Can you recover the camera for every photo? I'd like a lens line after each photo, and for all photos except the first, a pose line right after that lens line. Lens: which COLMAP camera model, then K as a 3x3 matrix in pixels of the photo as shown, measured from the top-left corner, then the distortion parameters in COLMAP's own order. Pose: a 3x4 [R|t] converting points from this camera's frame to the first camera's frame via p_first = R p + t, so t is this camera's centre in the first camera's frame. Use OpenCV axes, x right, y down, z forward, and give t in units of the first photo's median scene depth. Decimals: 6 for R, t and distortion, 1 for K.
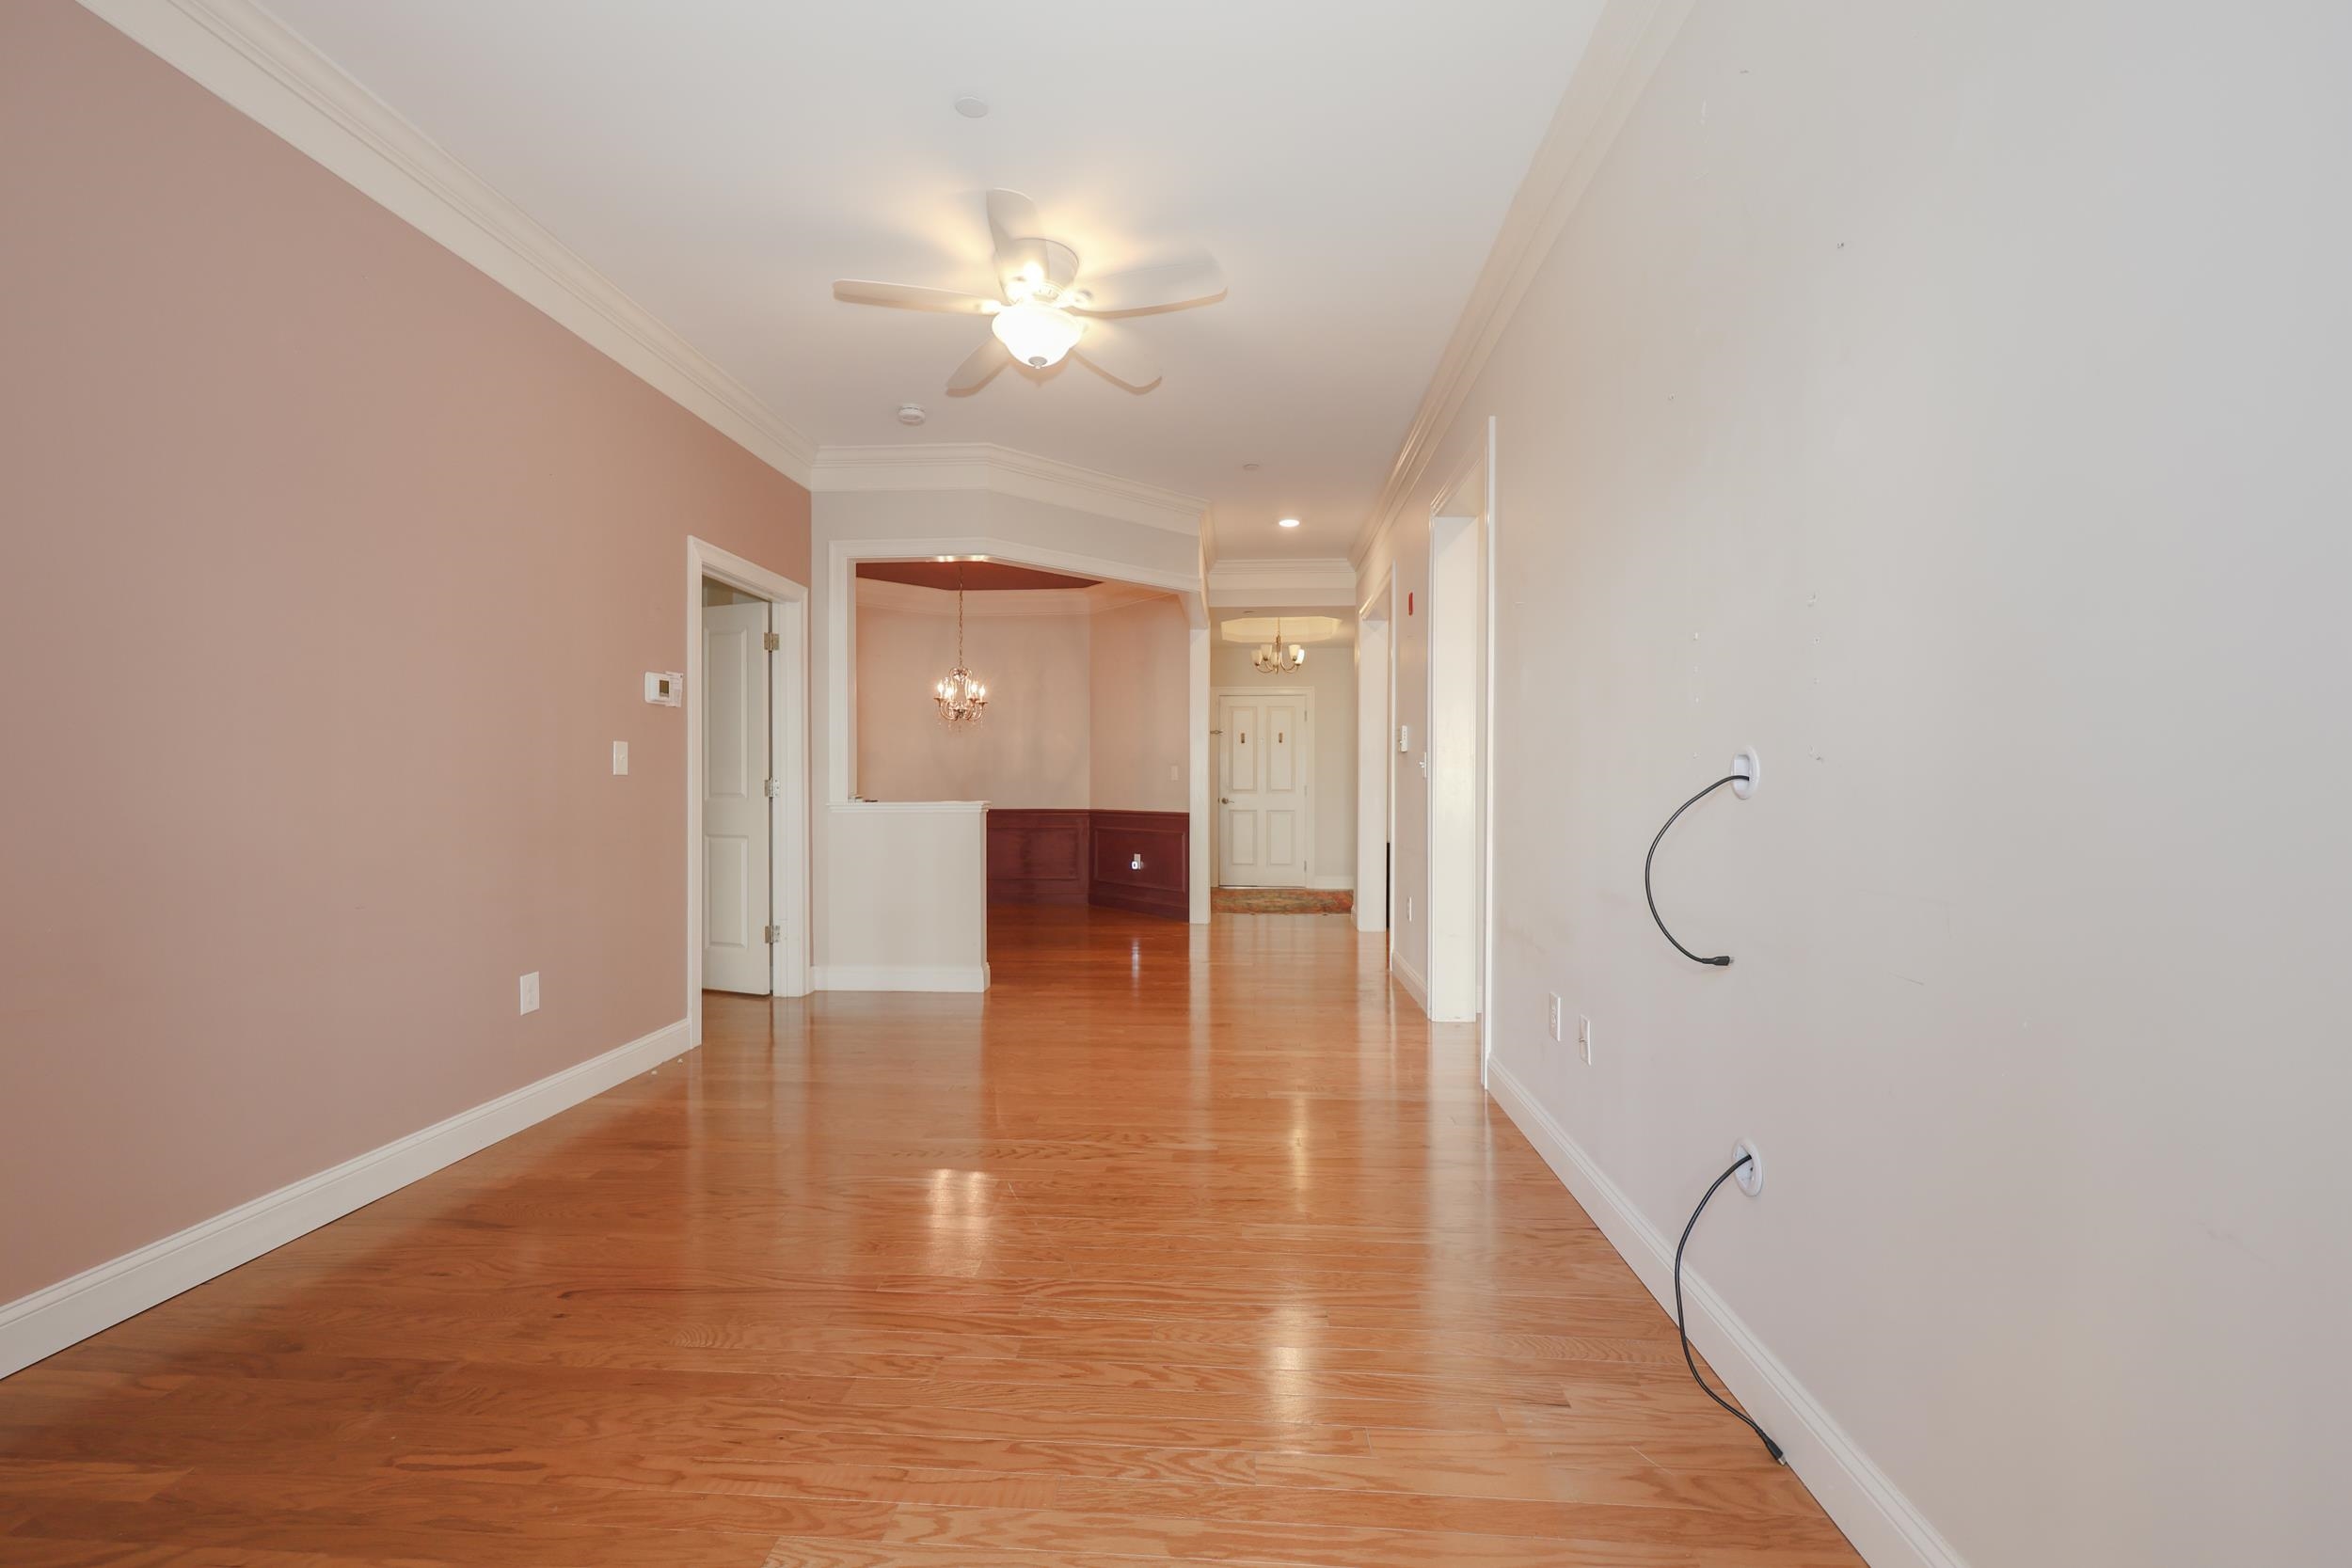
lens RADIAL K [[967.7, 0, 1177.3], [0, 967.7, 791.3], [0, 0, 1]] dist [0.001727, 0.000016]
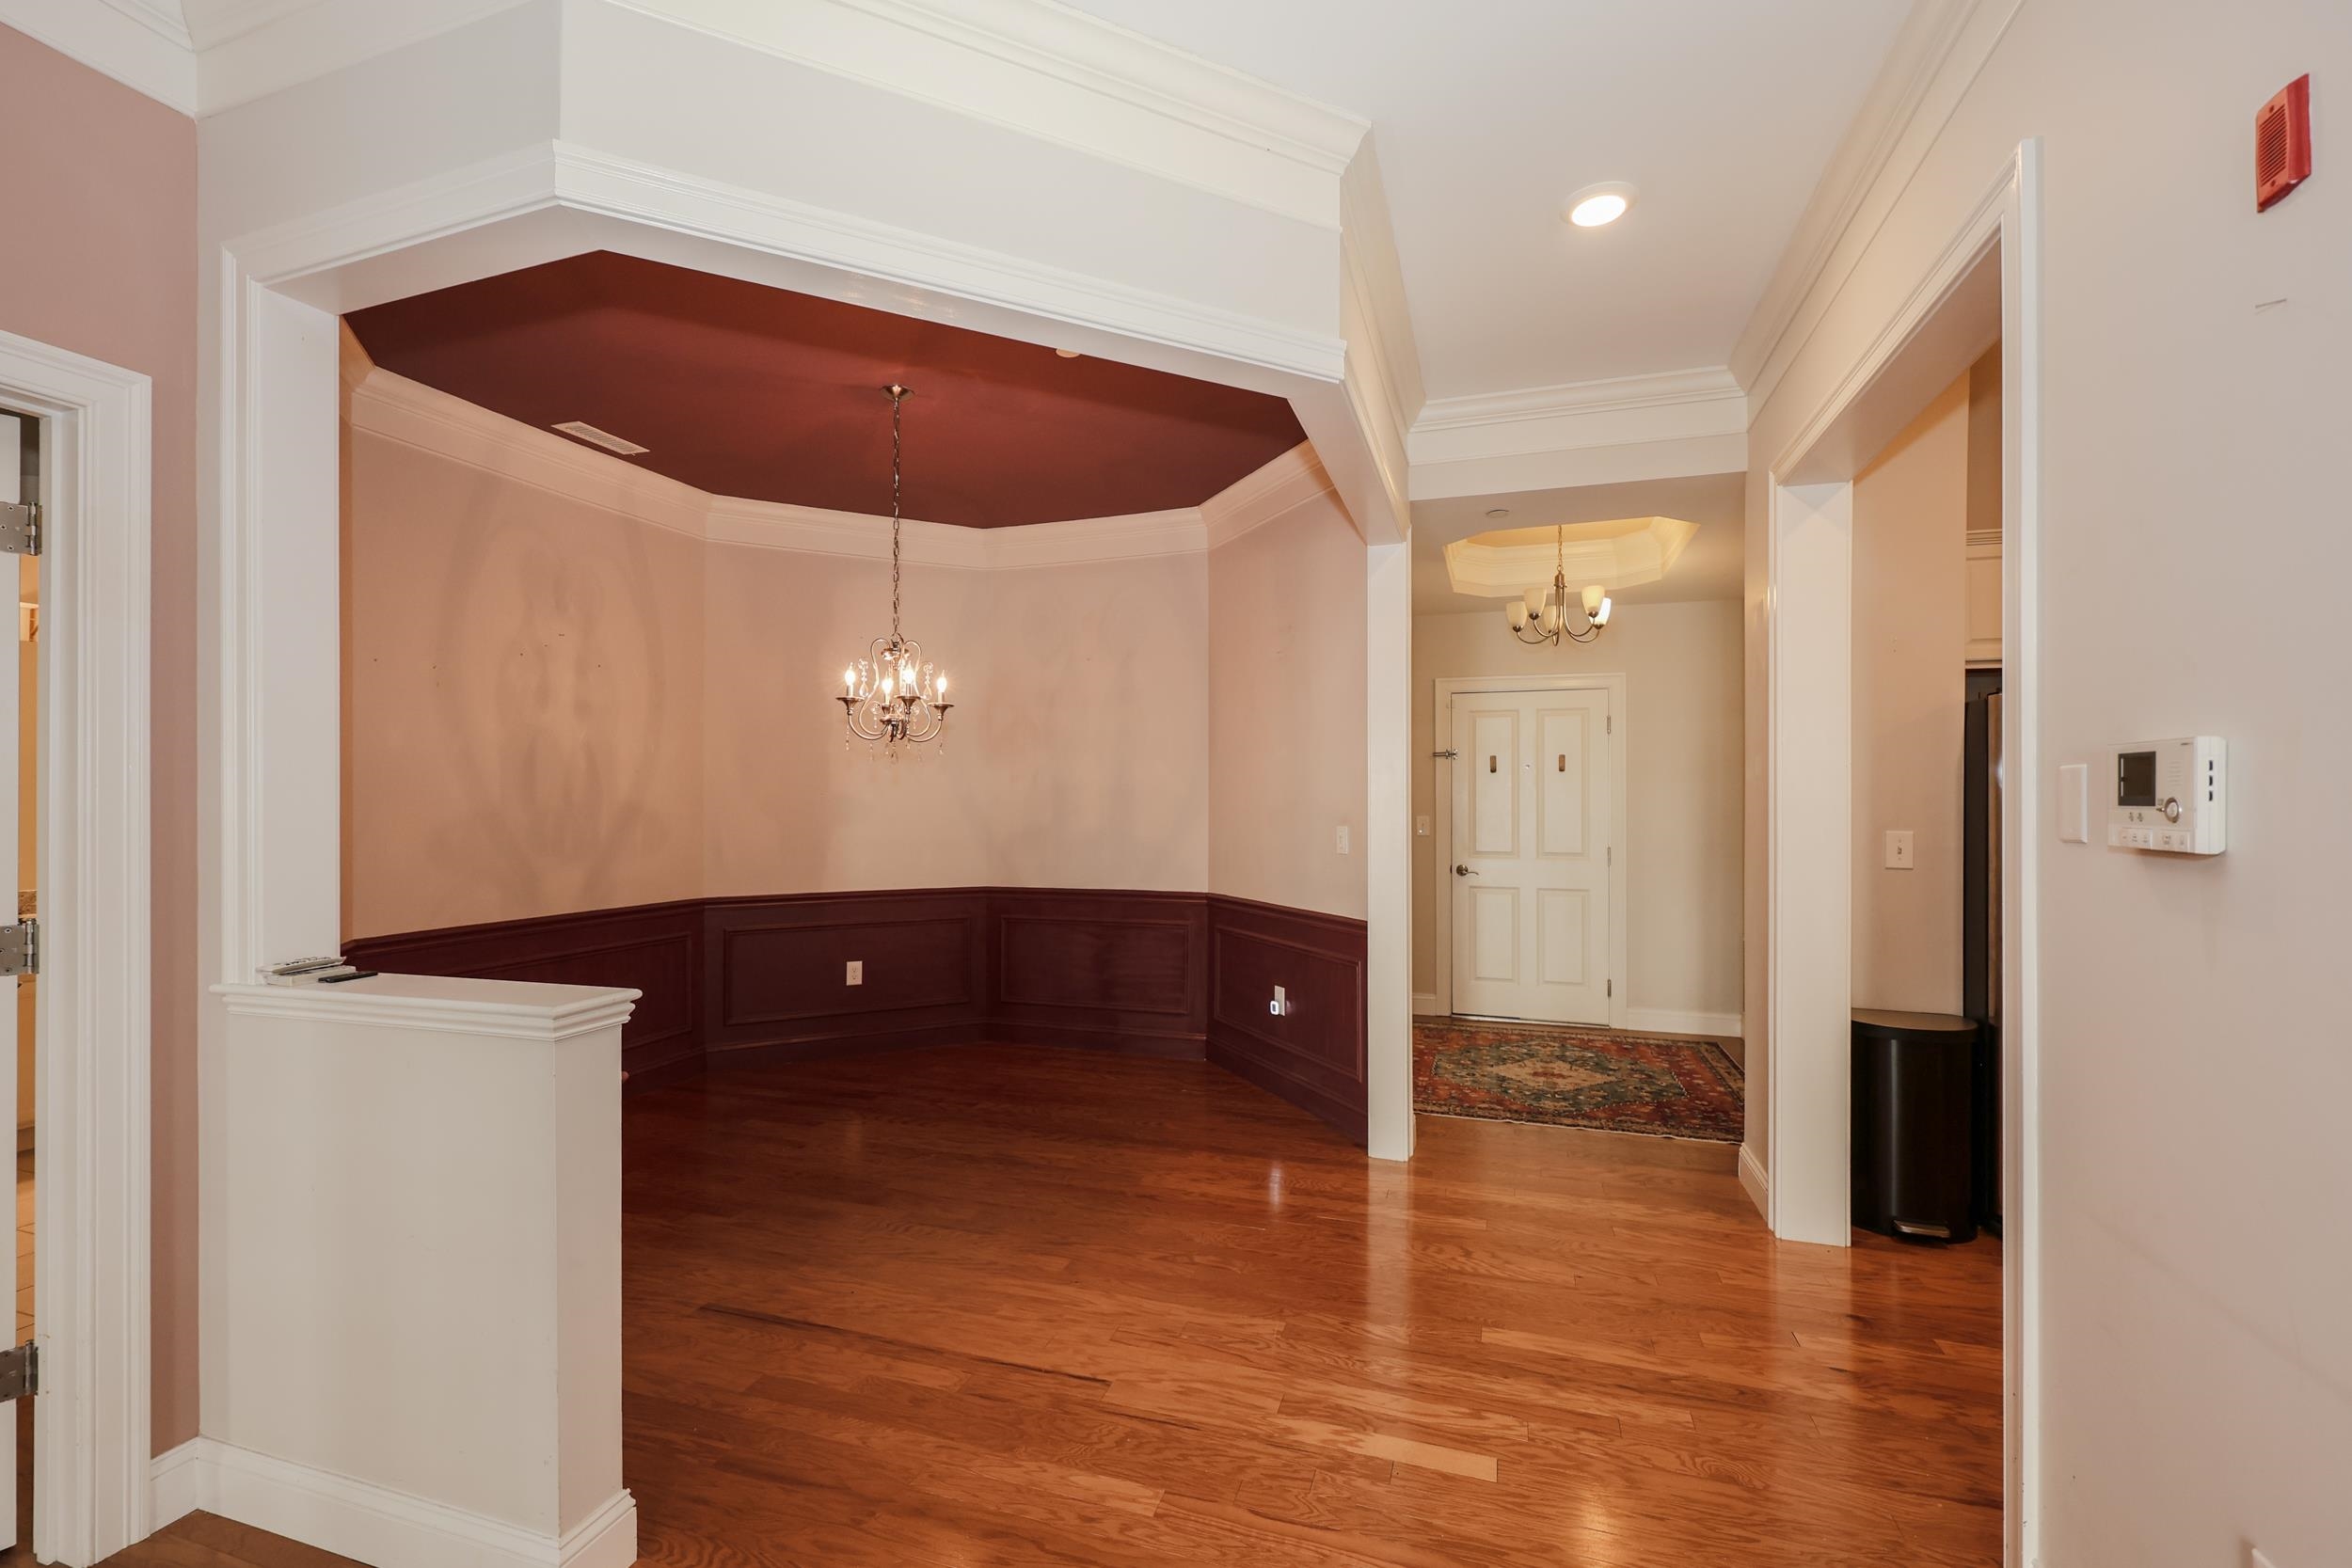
lens RADIAL K [[967.7, 0, 1177.3], [0, 967.7, 791.3], [0, 0, 1]] dist [0.001727, 0.000016]
pose [[0.965300, -0.000794, -0.261142, 0.042098], [-0.004328, 0.999809, -0.019040, -0.031047], [0.261107, 0.019510, 0.965113, 0.448797]]
